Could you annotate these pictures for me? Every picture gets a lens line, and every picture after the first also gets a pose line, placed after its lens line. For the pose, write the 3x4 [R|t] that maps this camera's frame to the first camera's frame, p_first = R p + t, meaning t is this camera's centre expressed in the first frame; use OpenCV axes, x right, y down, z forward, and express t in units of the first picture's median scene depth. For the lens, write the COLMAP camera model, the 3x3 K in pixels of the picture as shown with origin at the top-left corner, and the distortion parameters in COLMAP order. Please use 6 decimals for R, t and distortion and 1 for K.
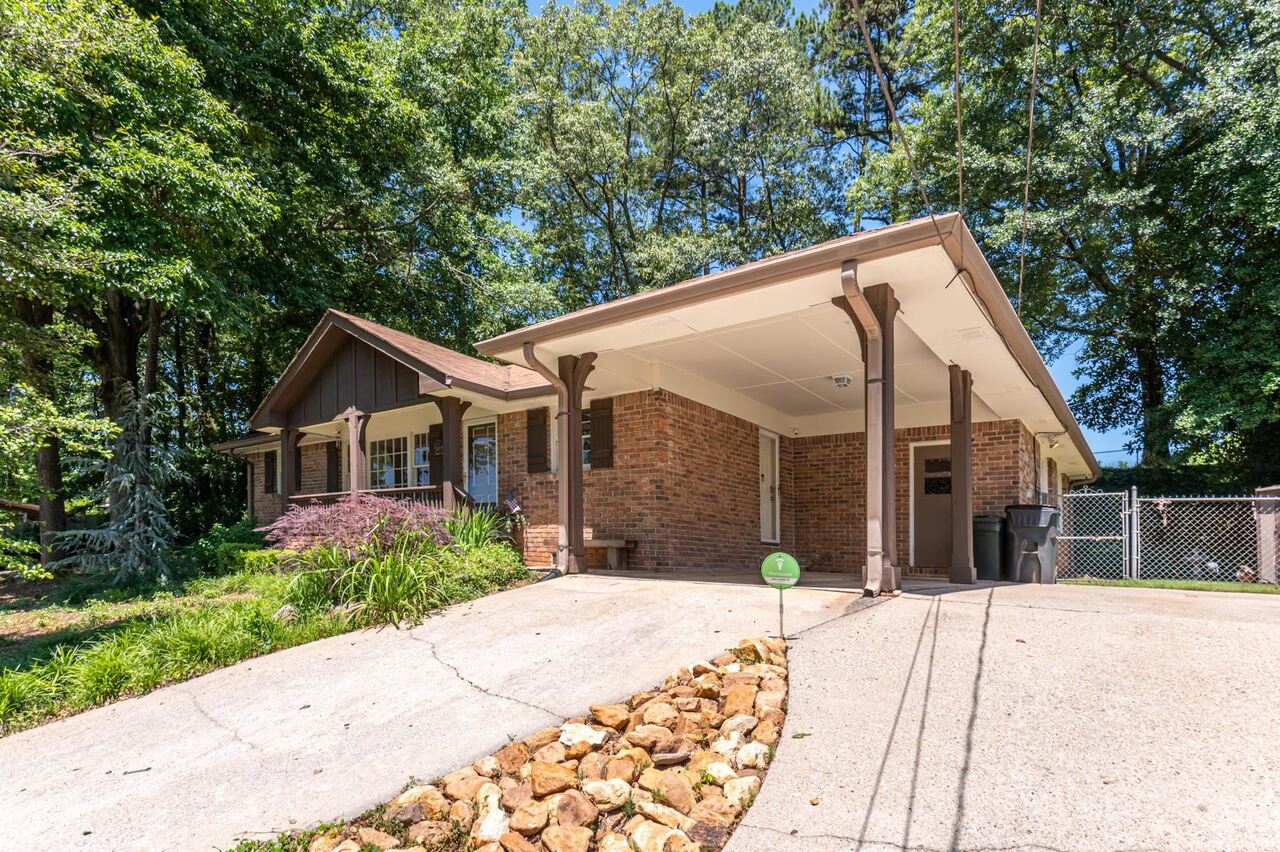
lens RADIAL K [[620.4, 0, 634.1], [0, 620.4, 437.0], [0, 0, 1]] dist [-0.015631, -0.000512]
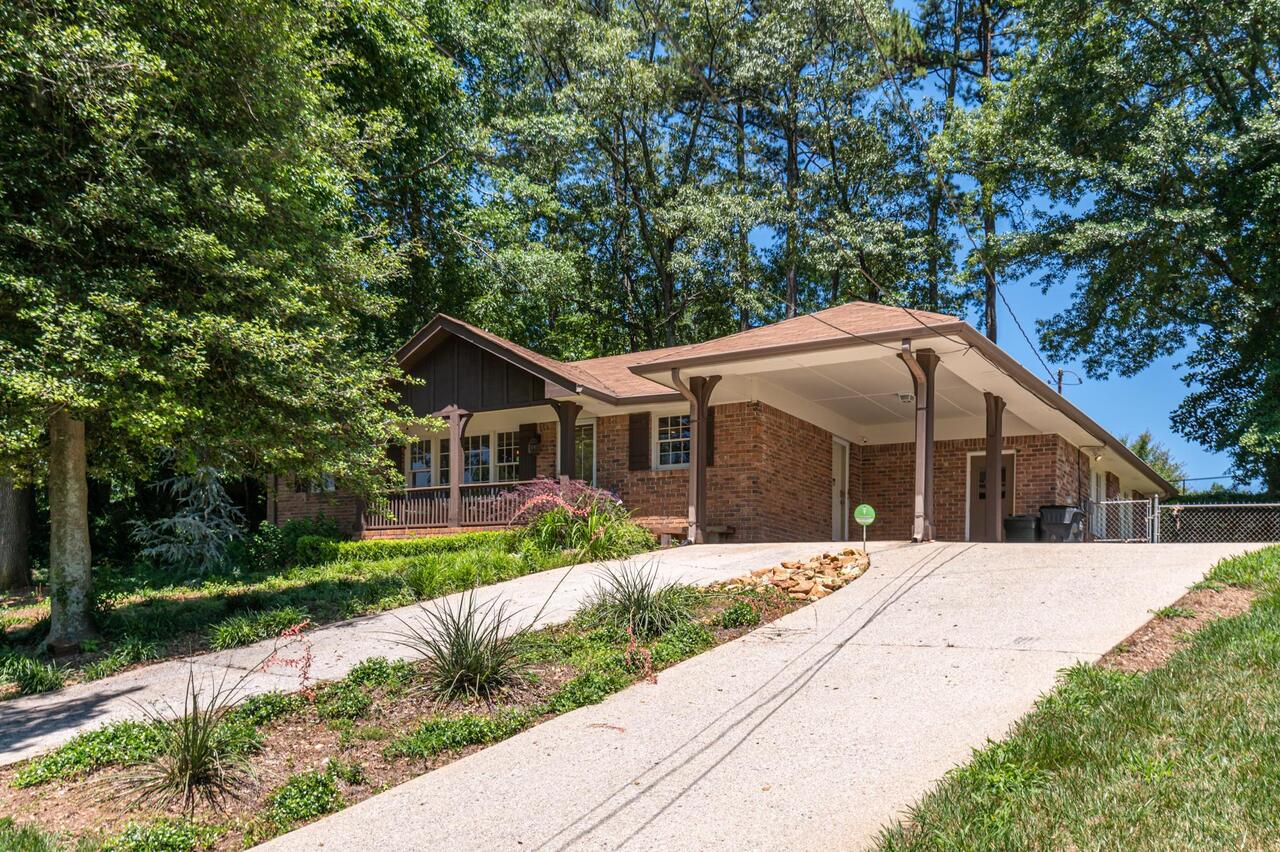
lens RADIAL K [[1131.5, 0, 640.0], [0, 1131.5, 426.0], [0, 0, 1]] dist [-0.003739, 0.003442]
pose [[0.996831, 0.026064, 0.075163, -0.304408], [-0.024859, 0.999548, -0.016916, 0.011717], [-0.075570, 0.014994, 0.997028, -1.019420]]
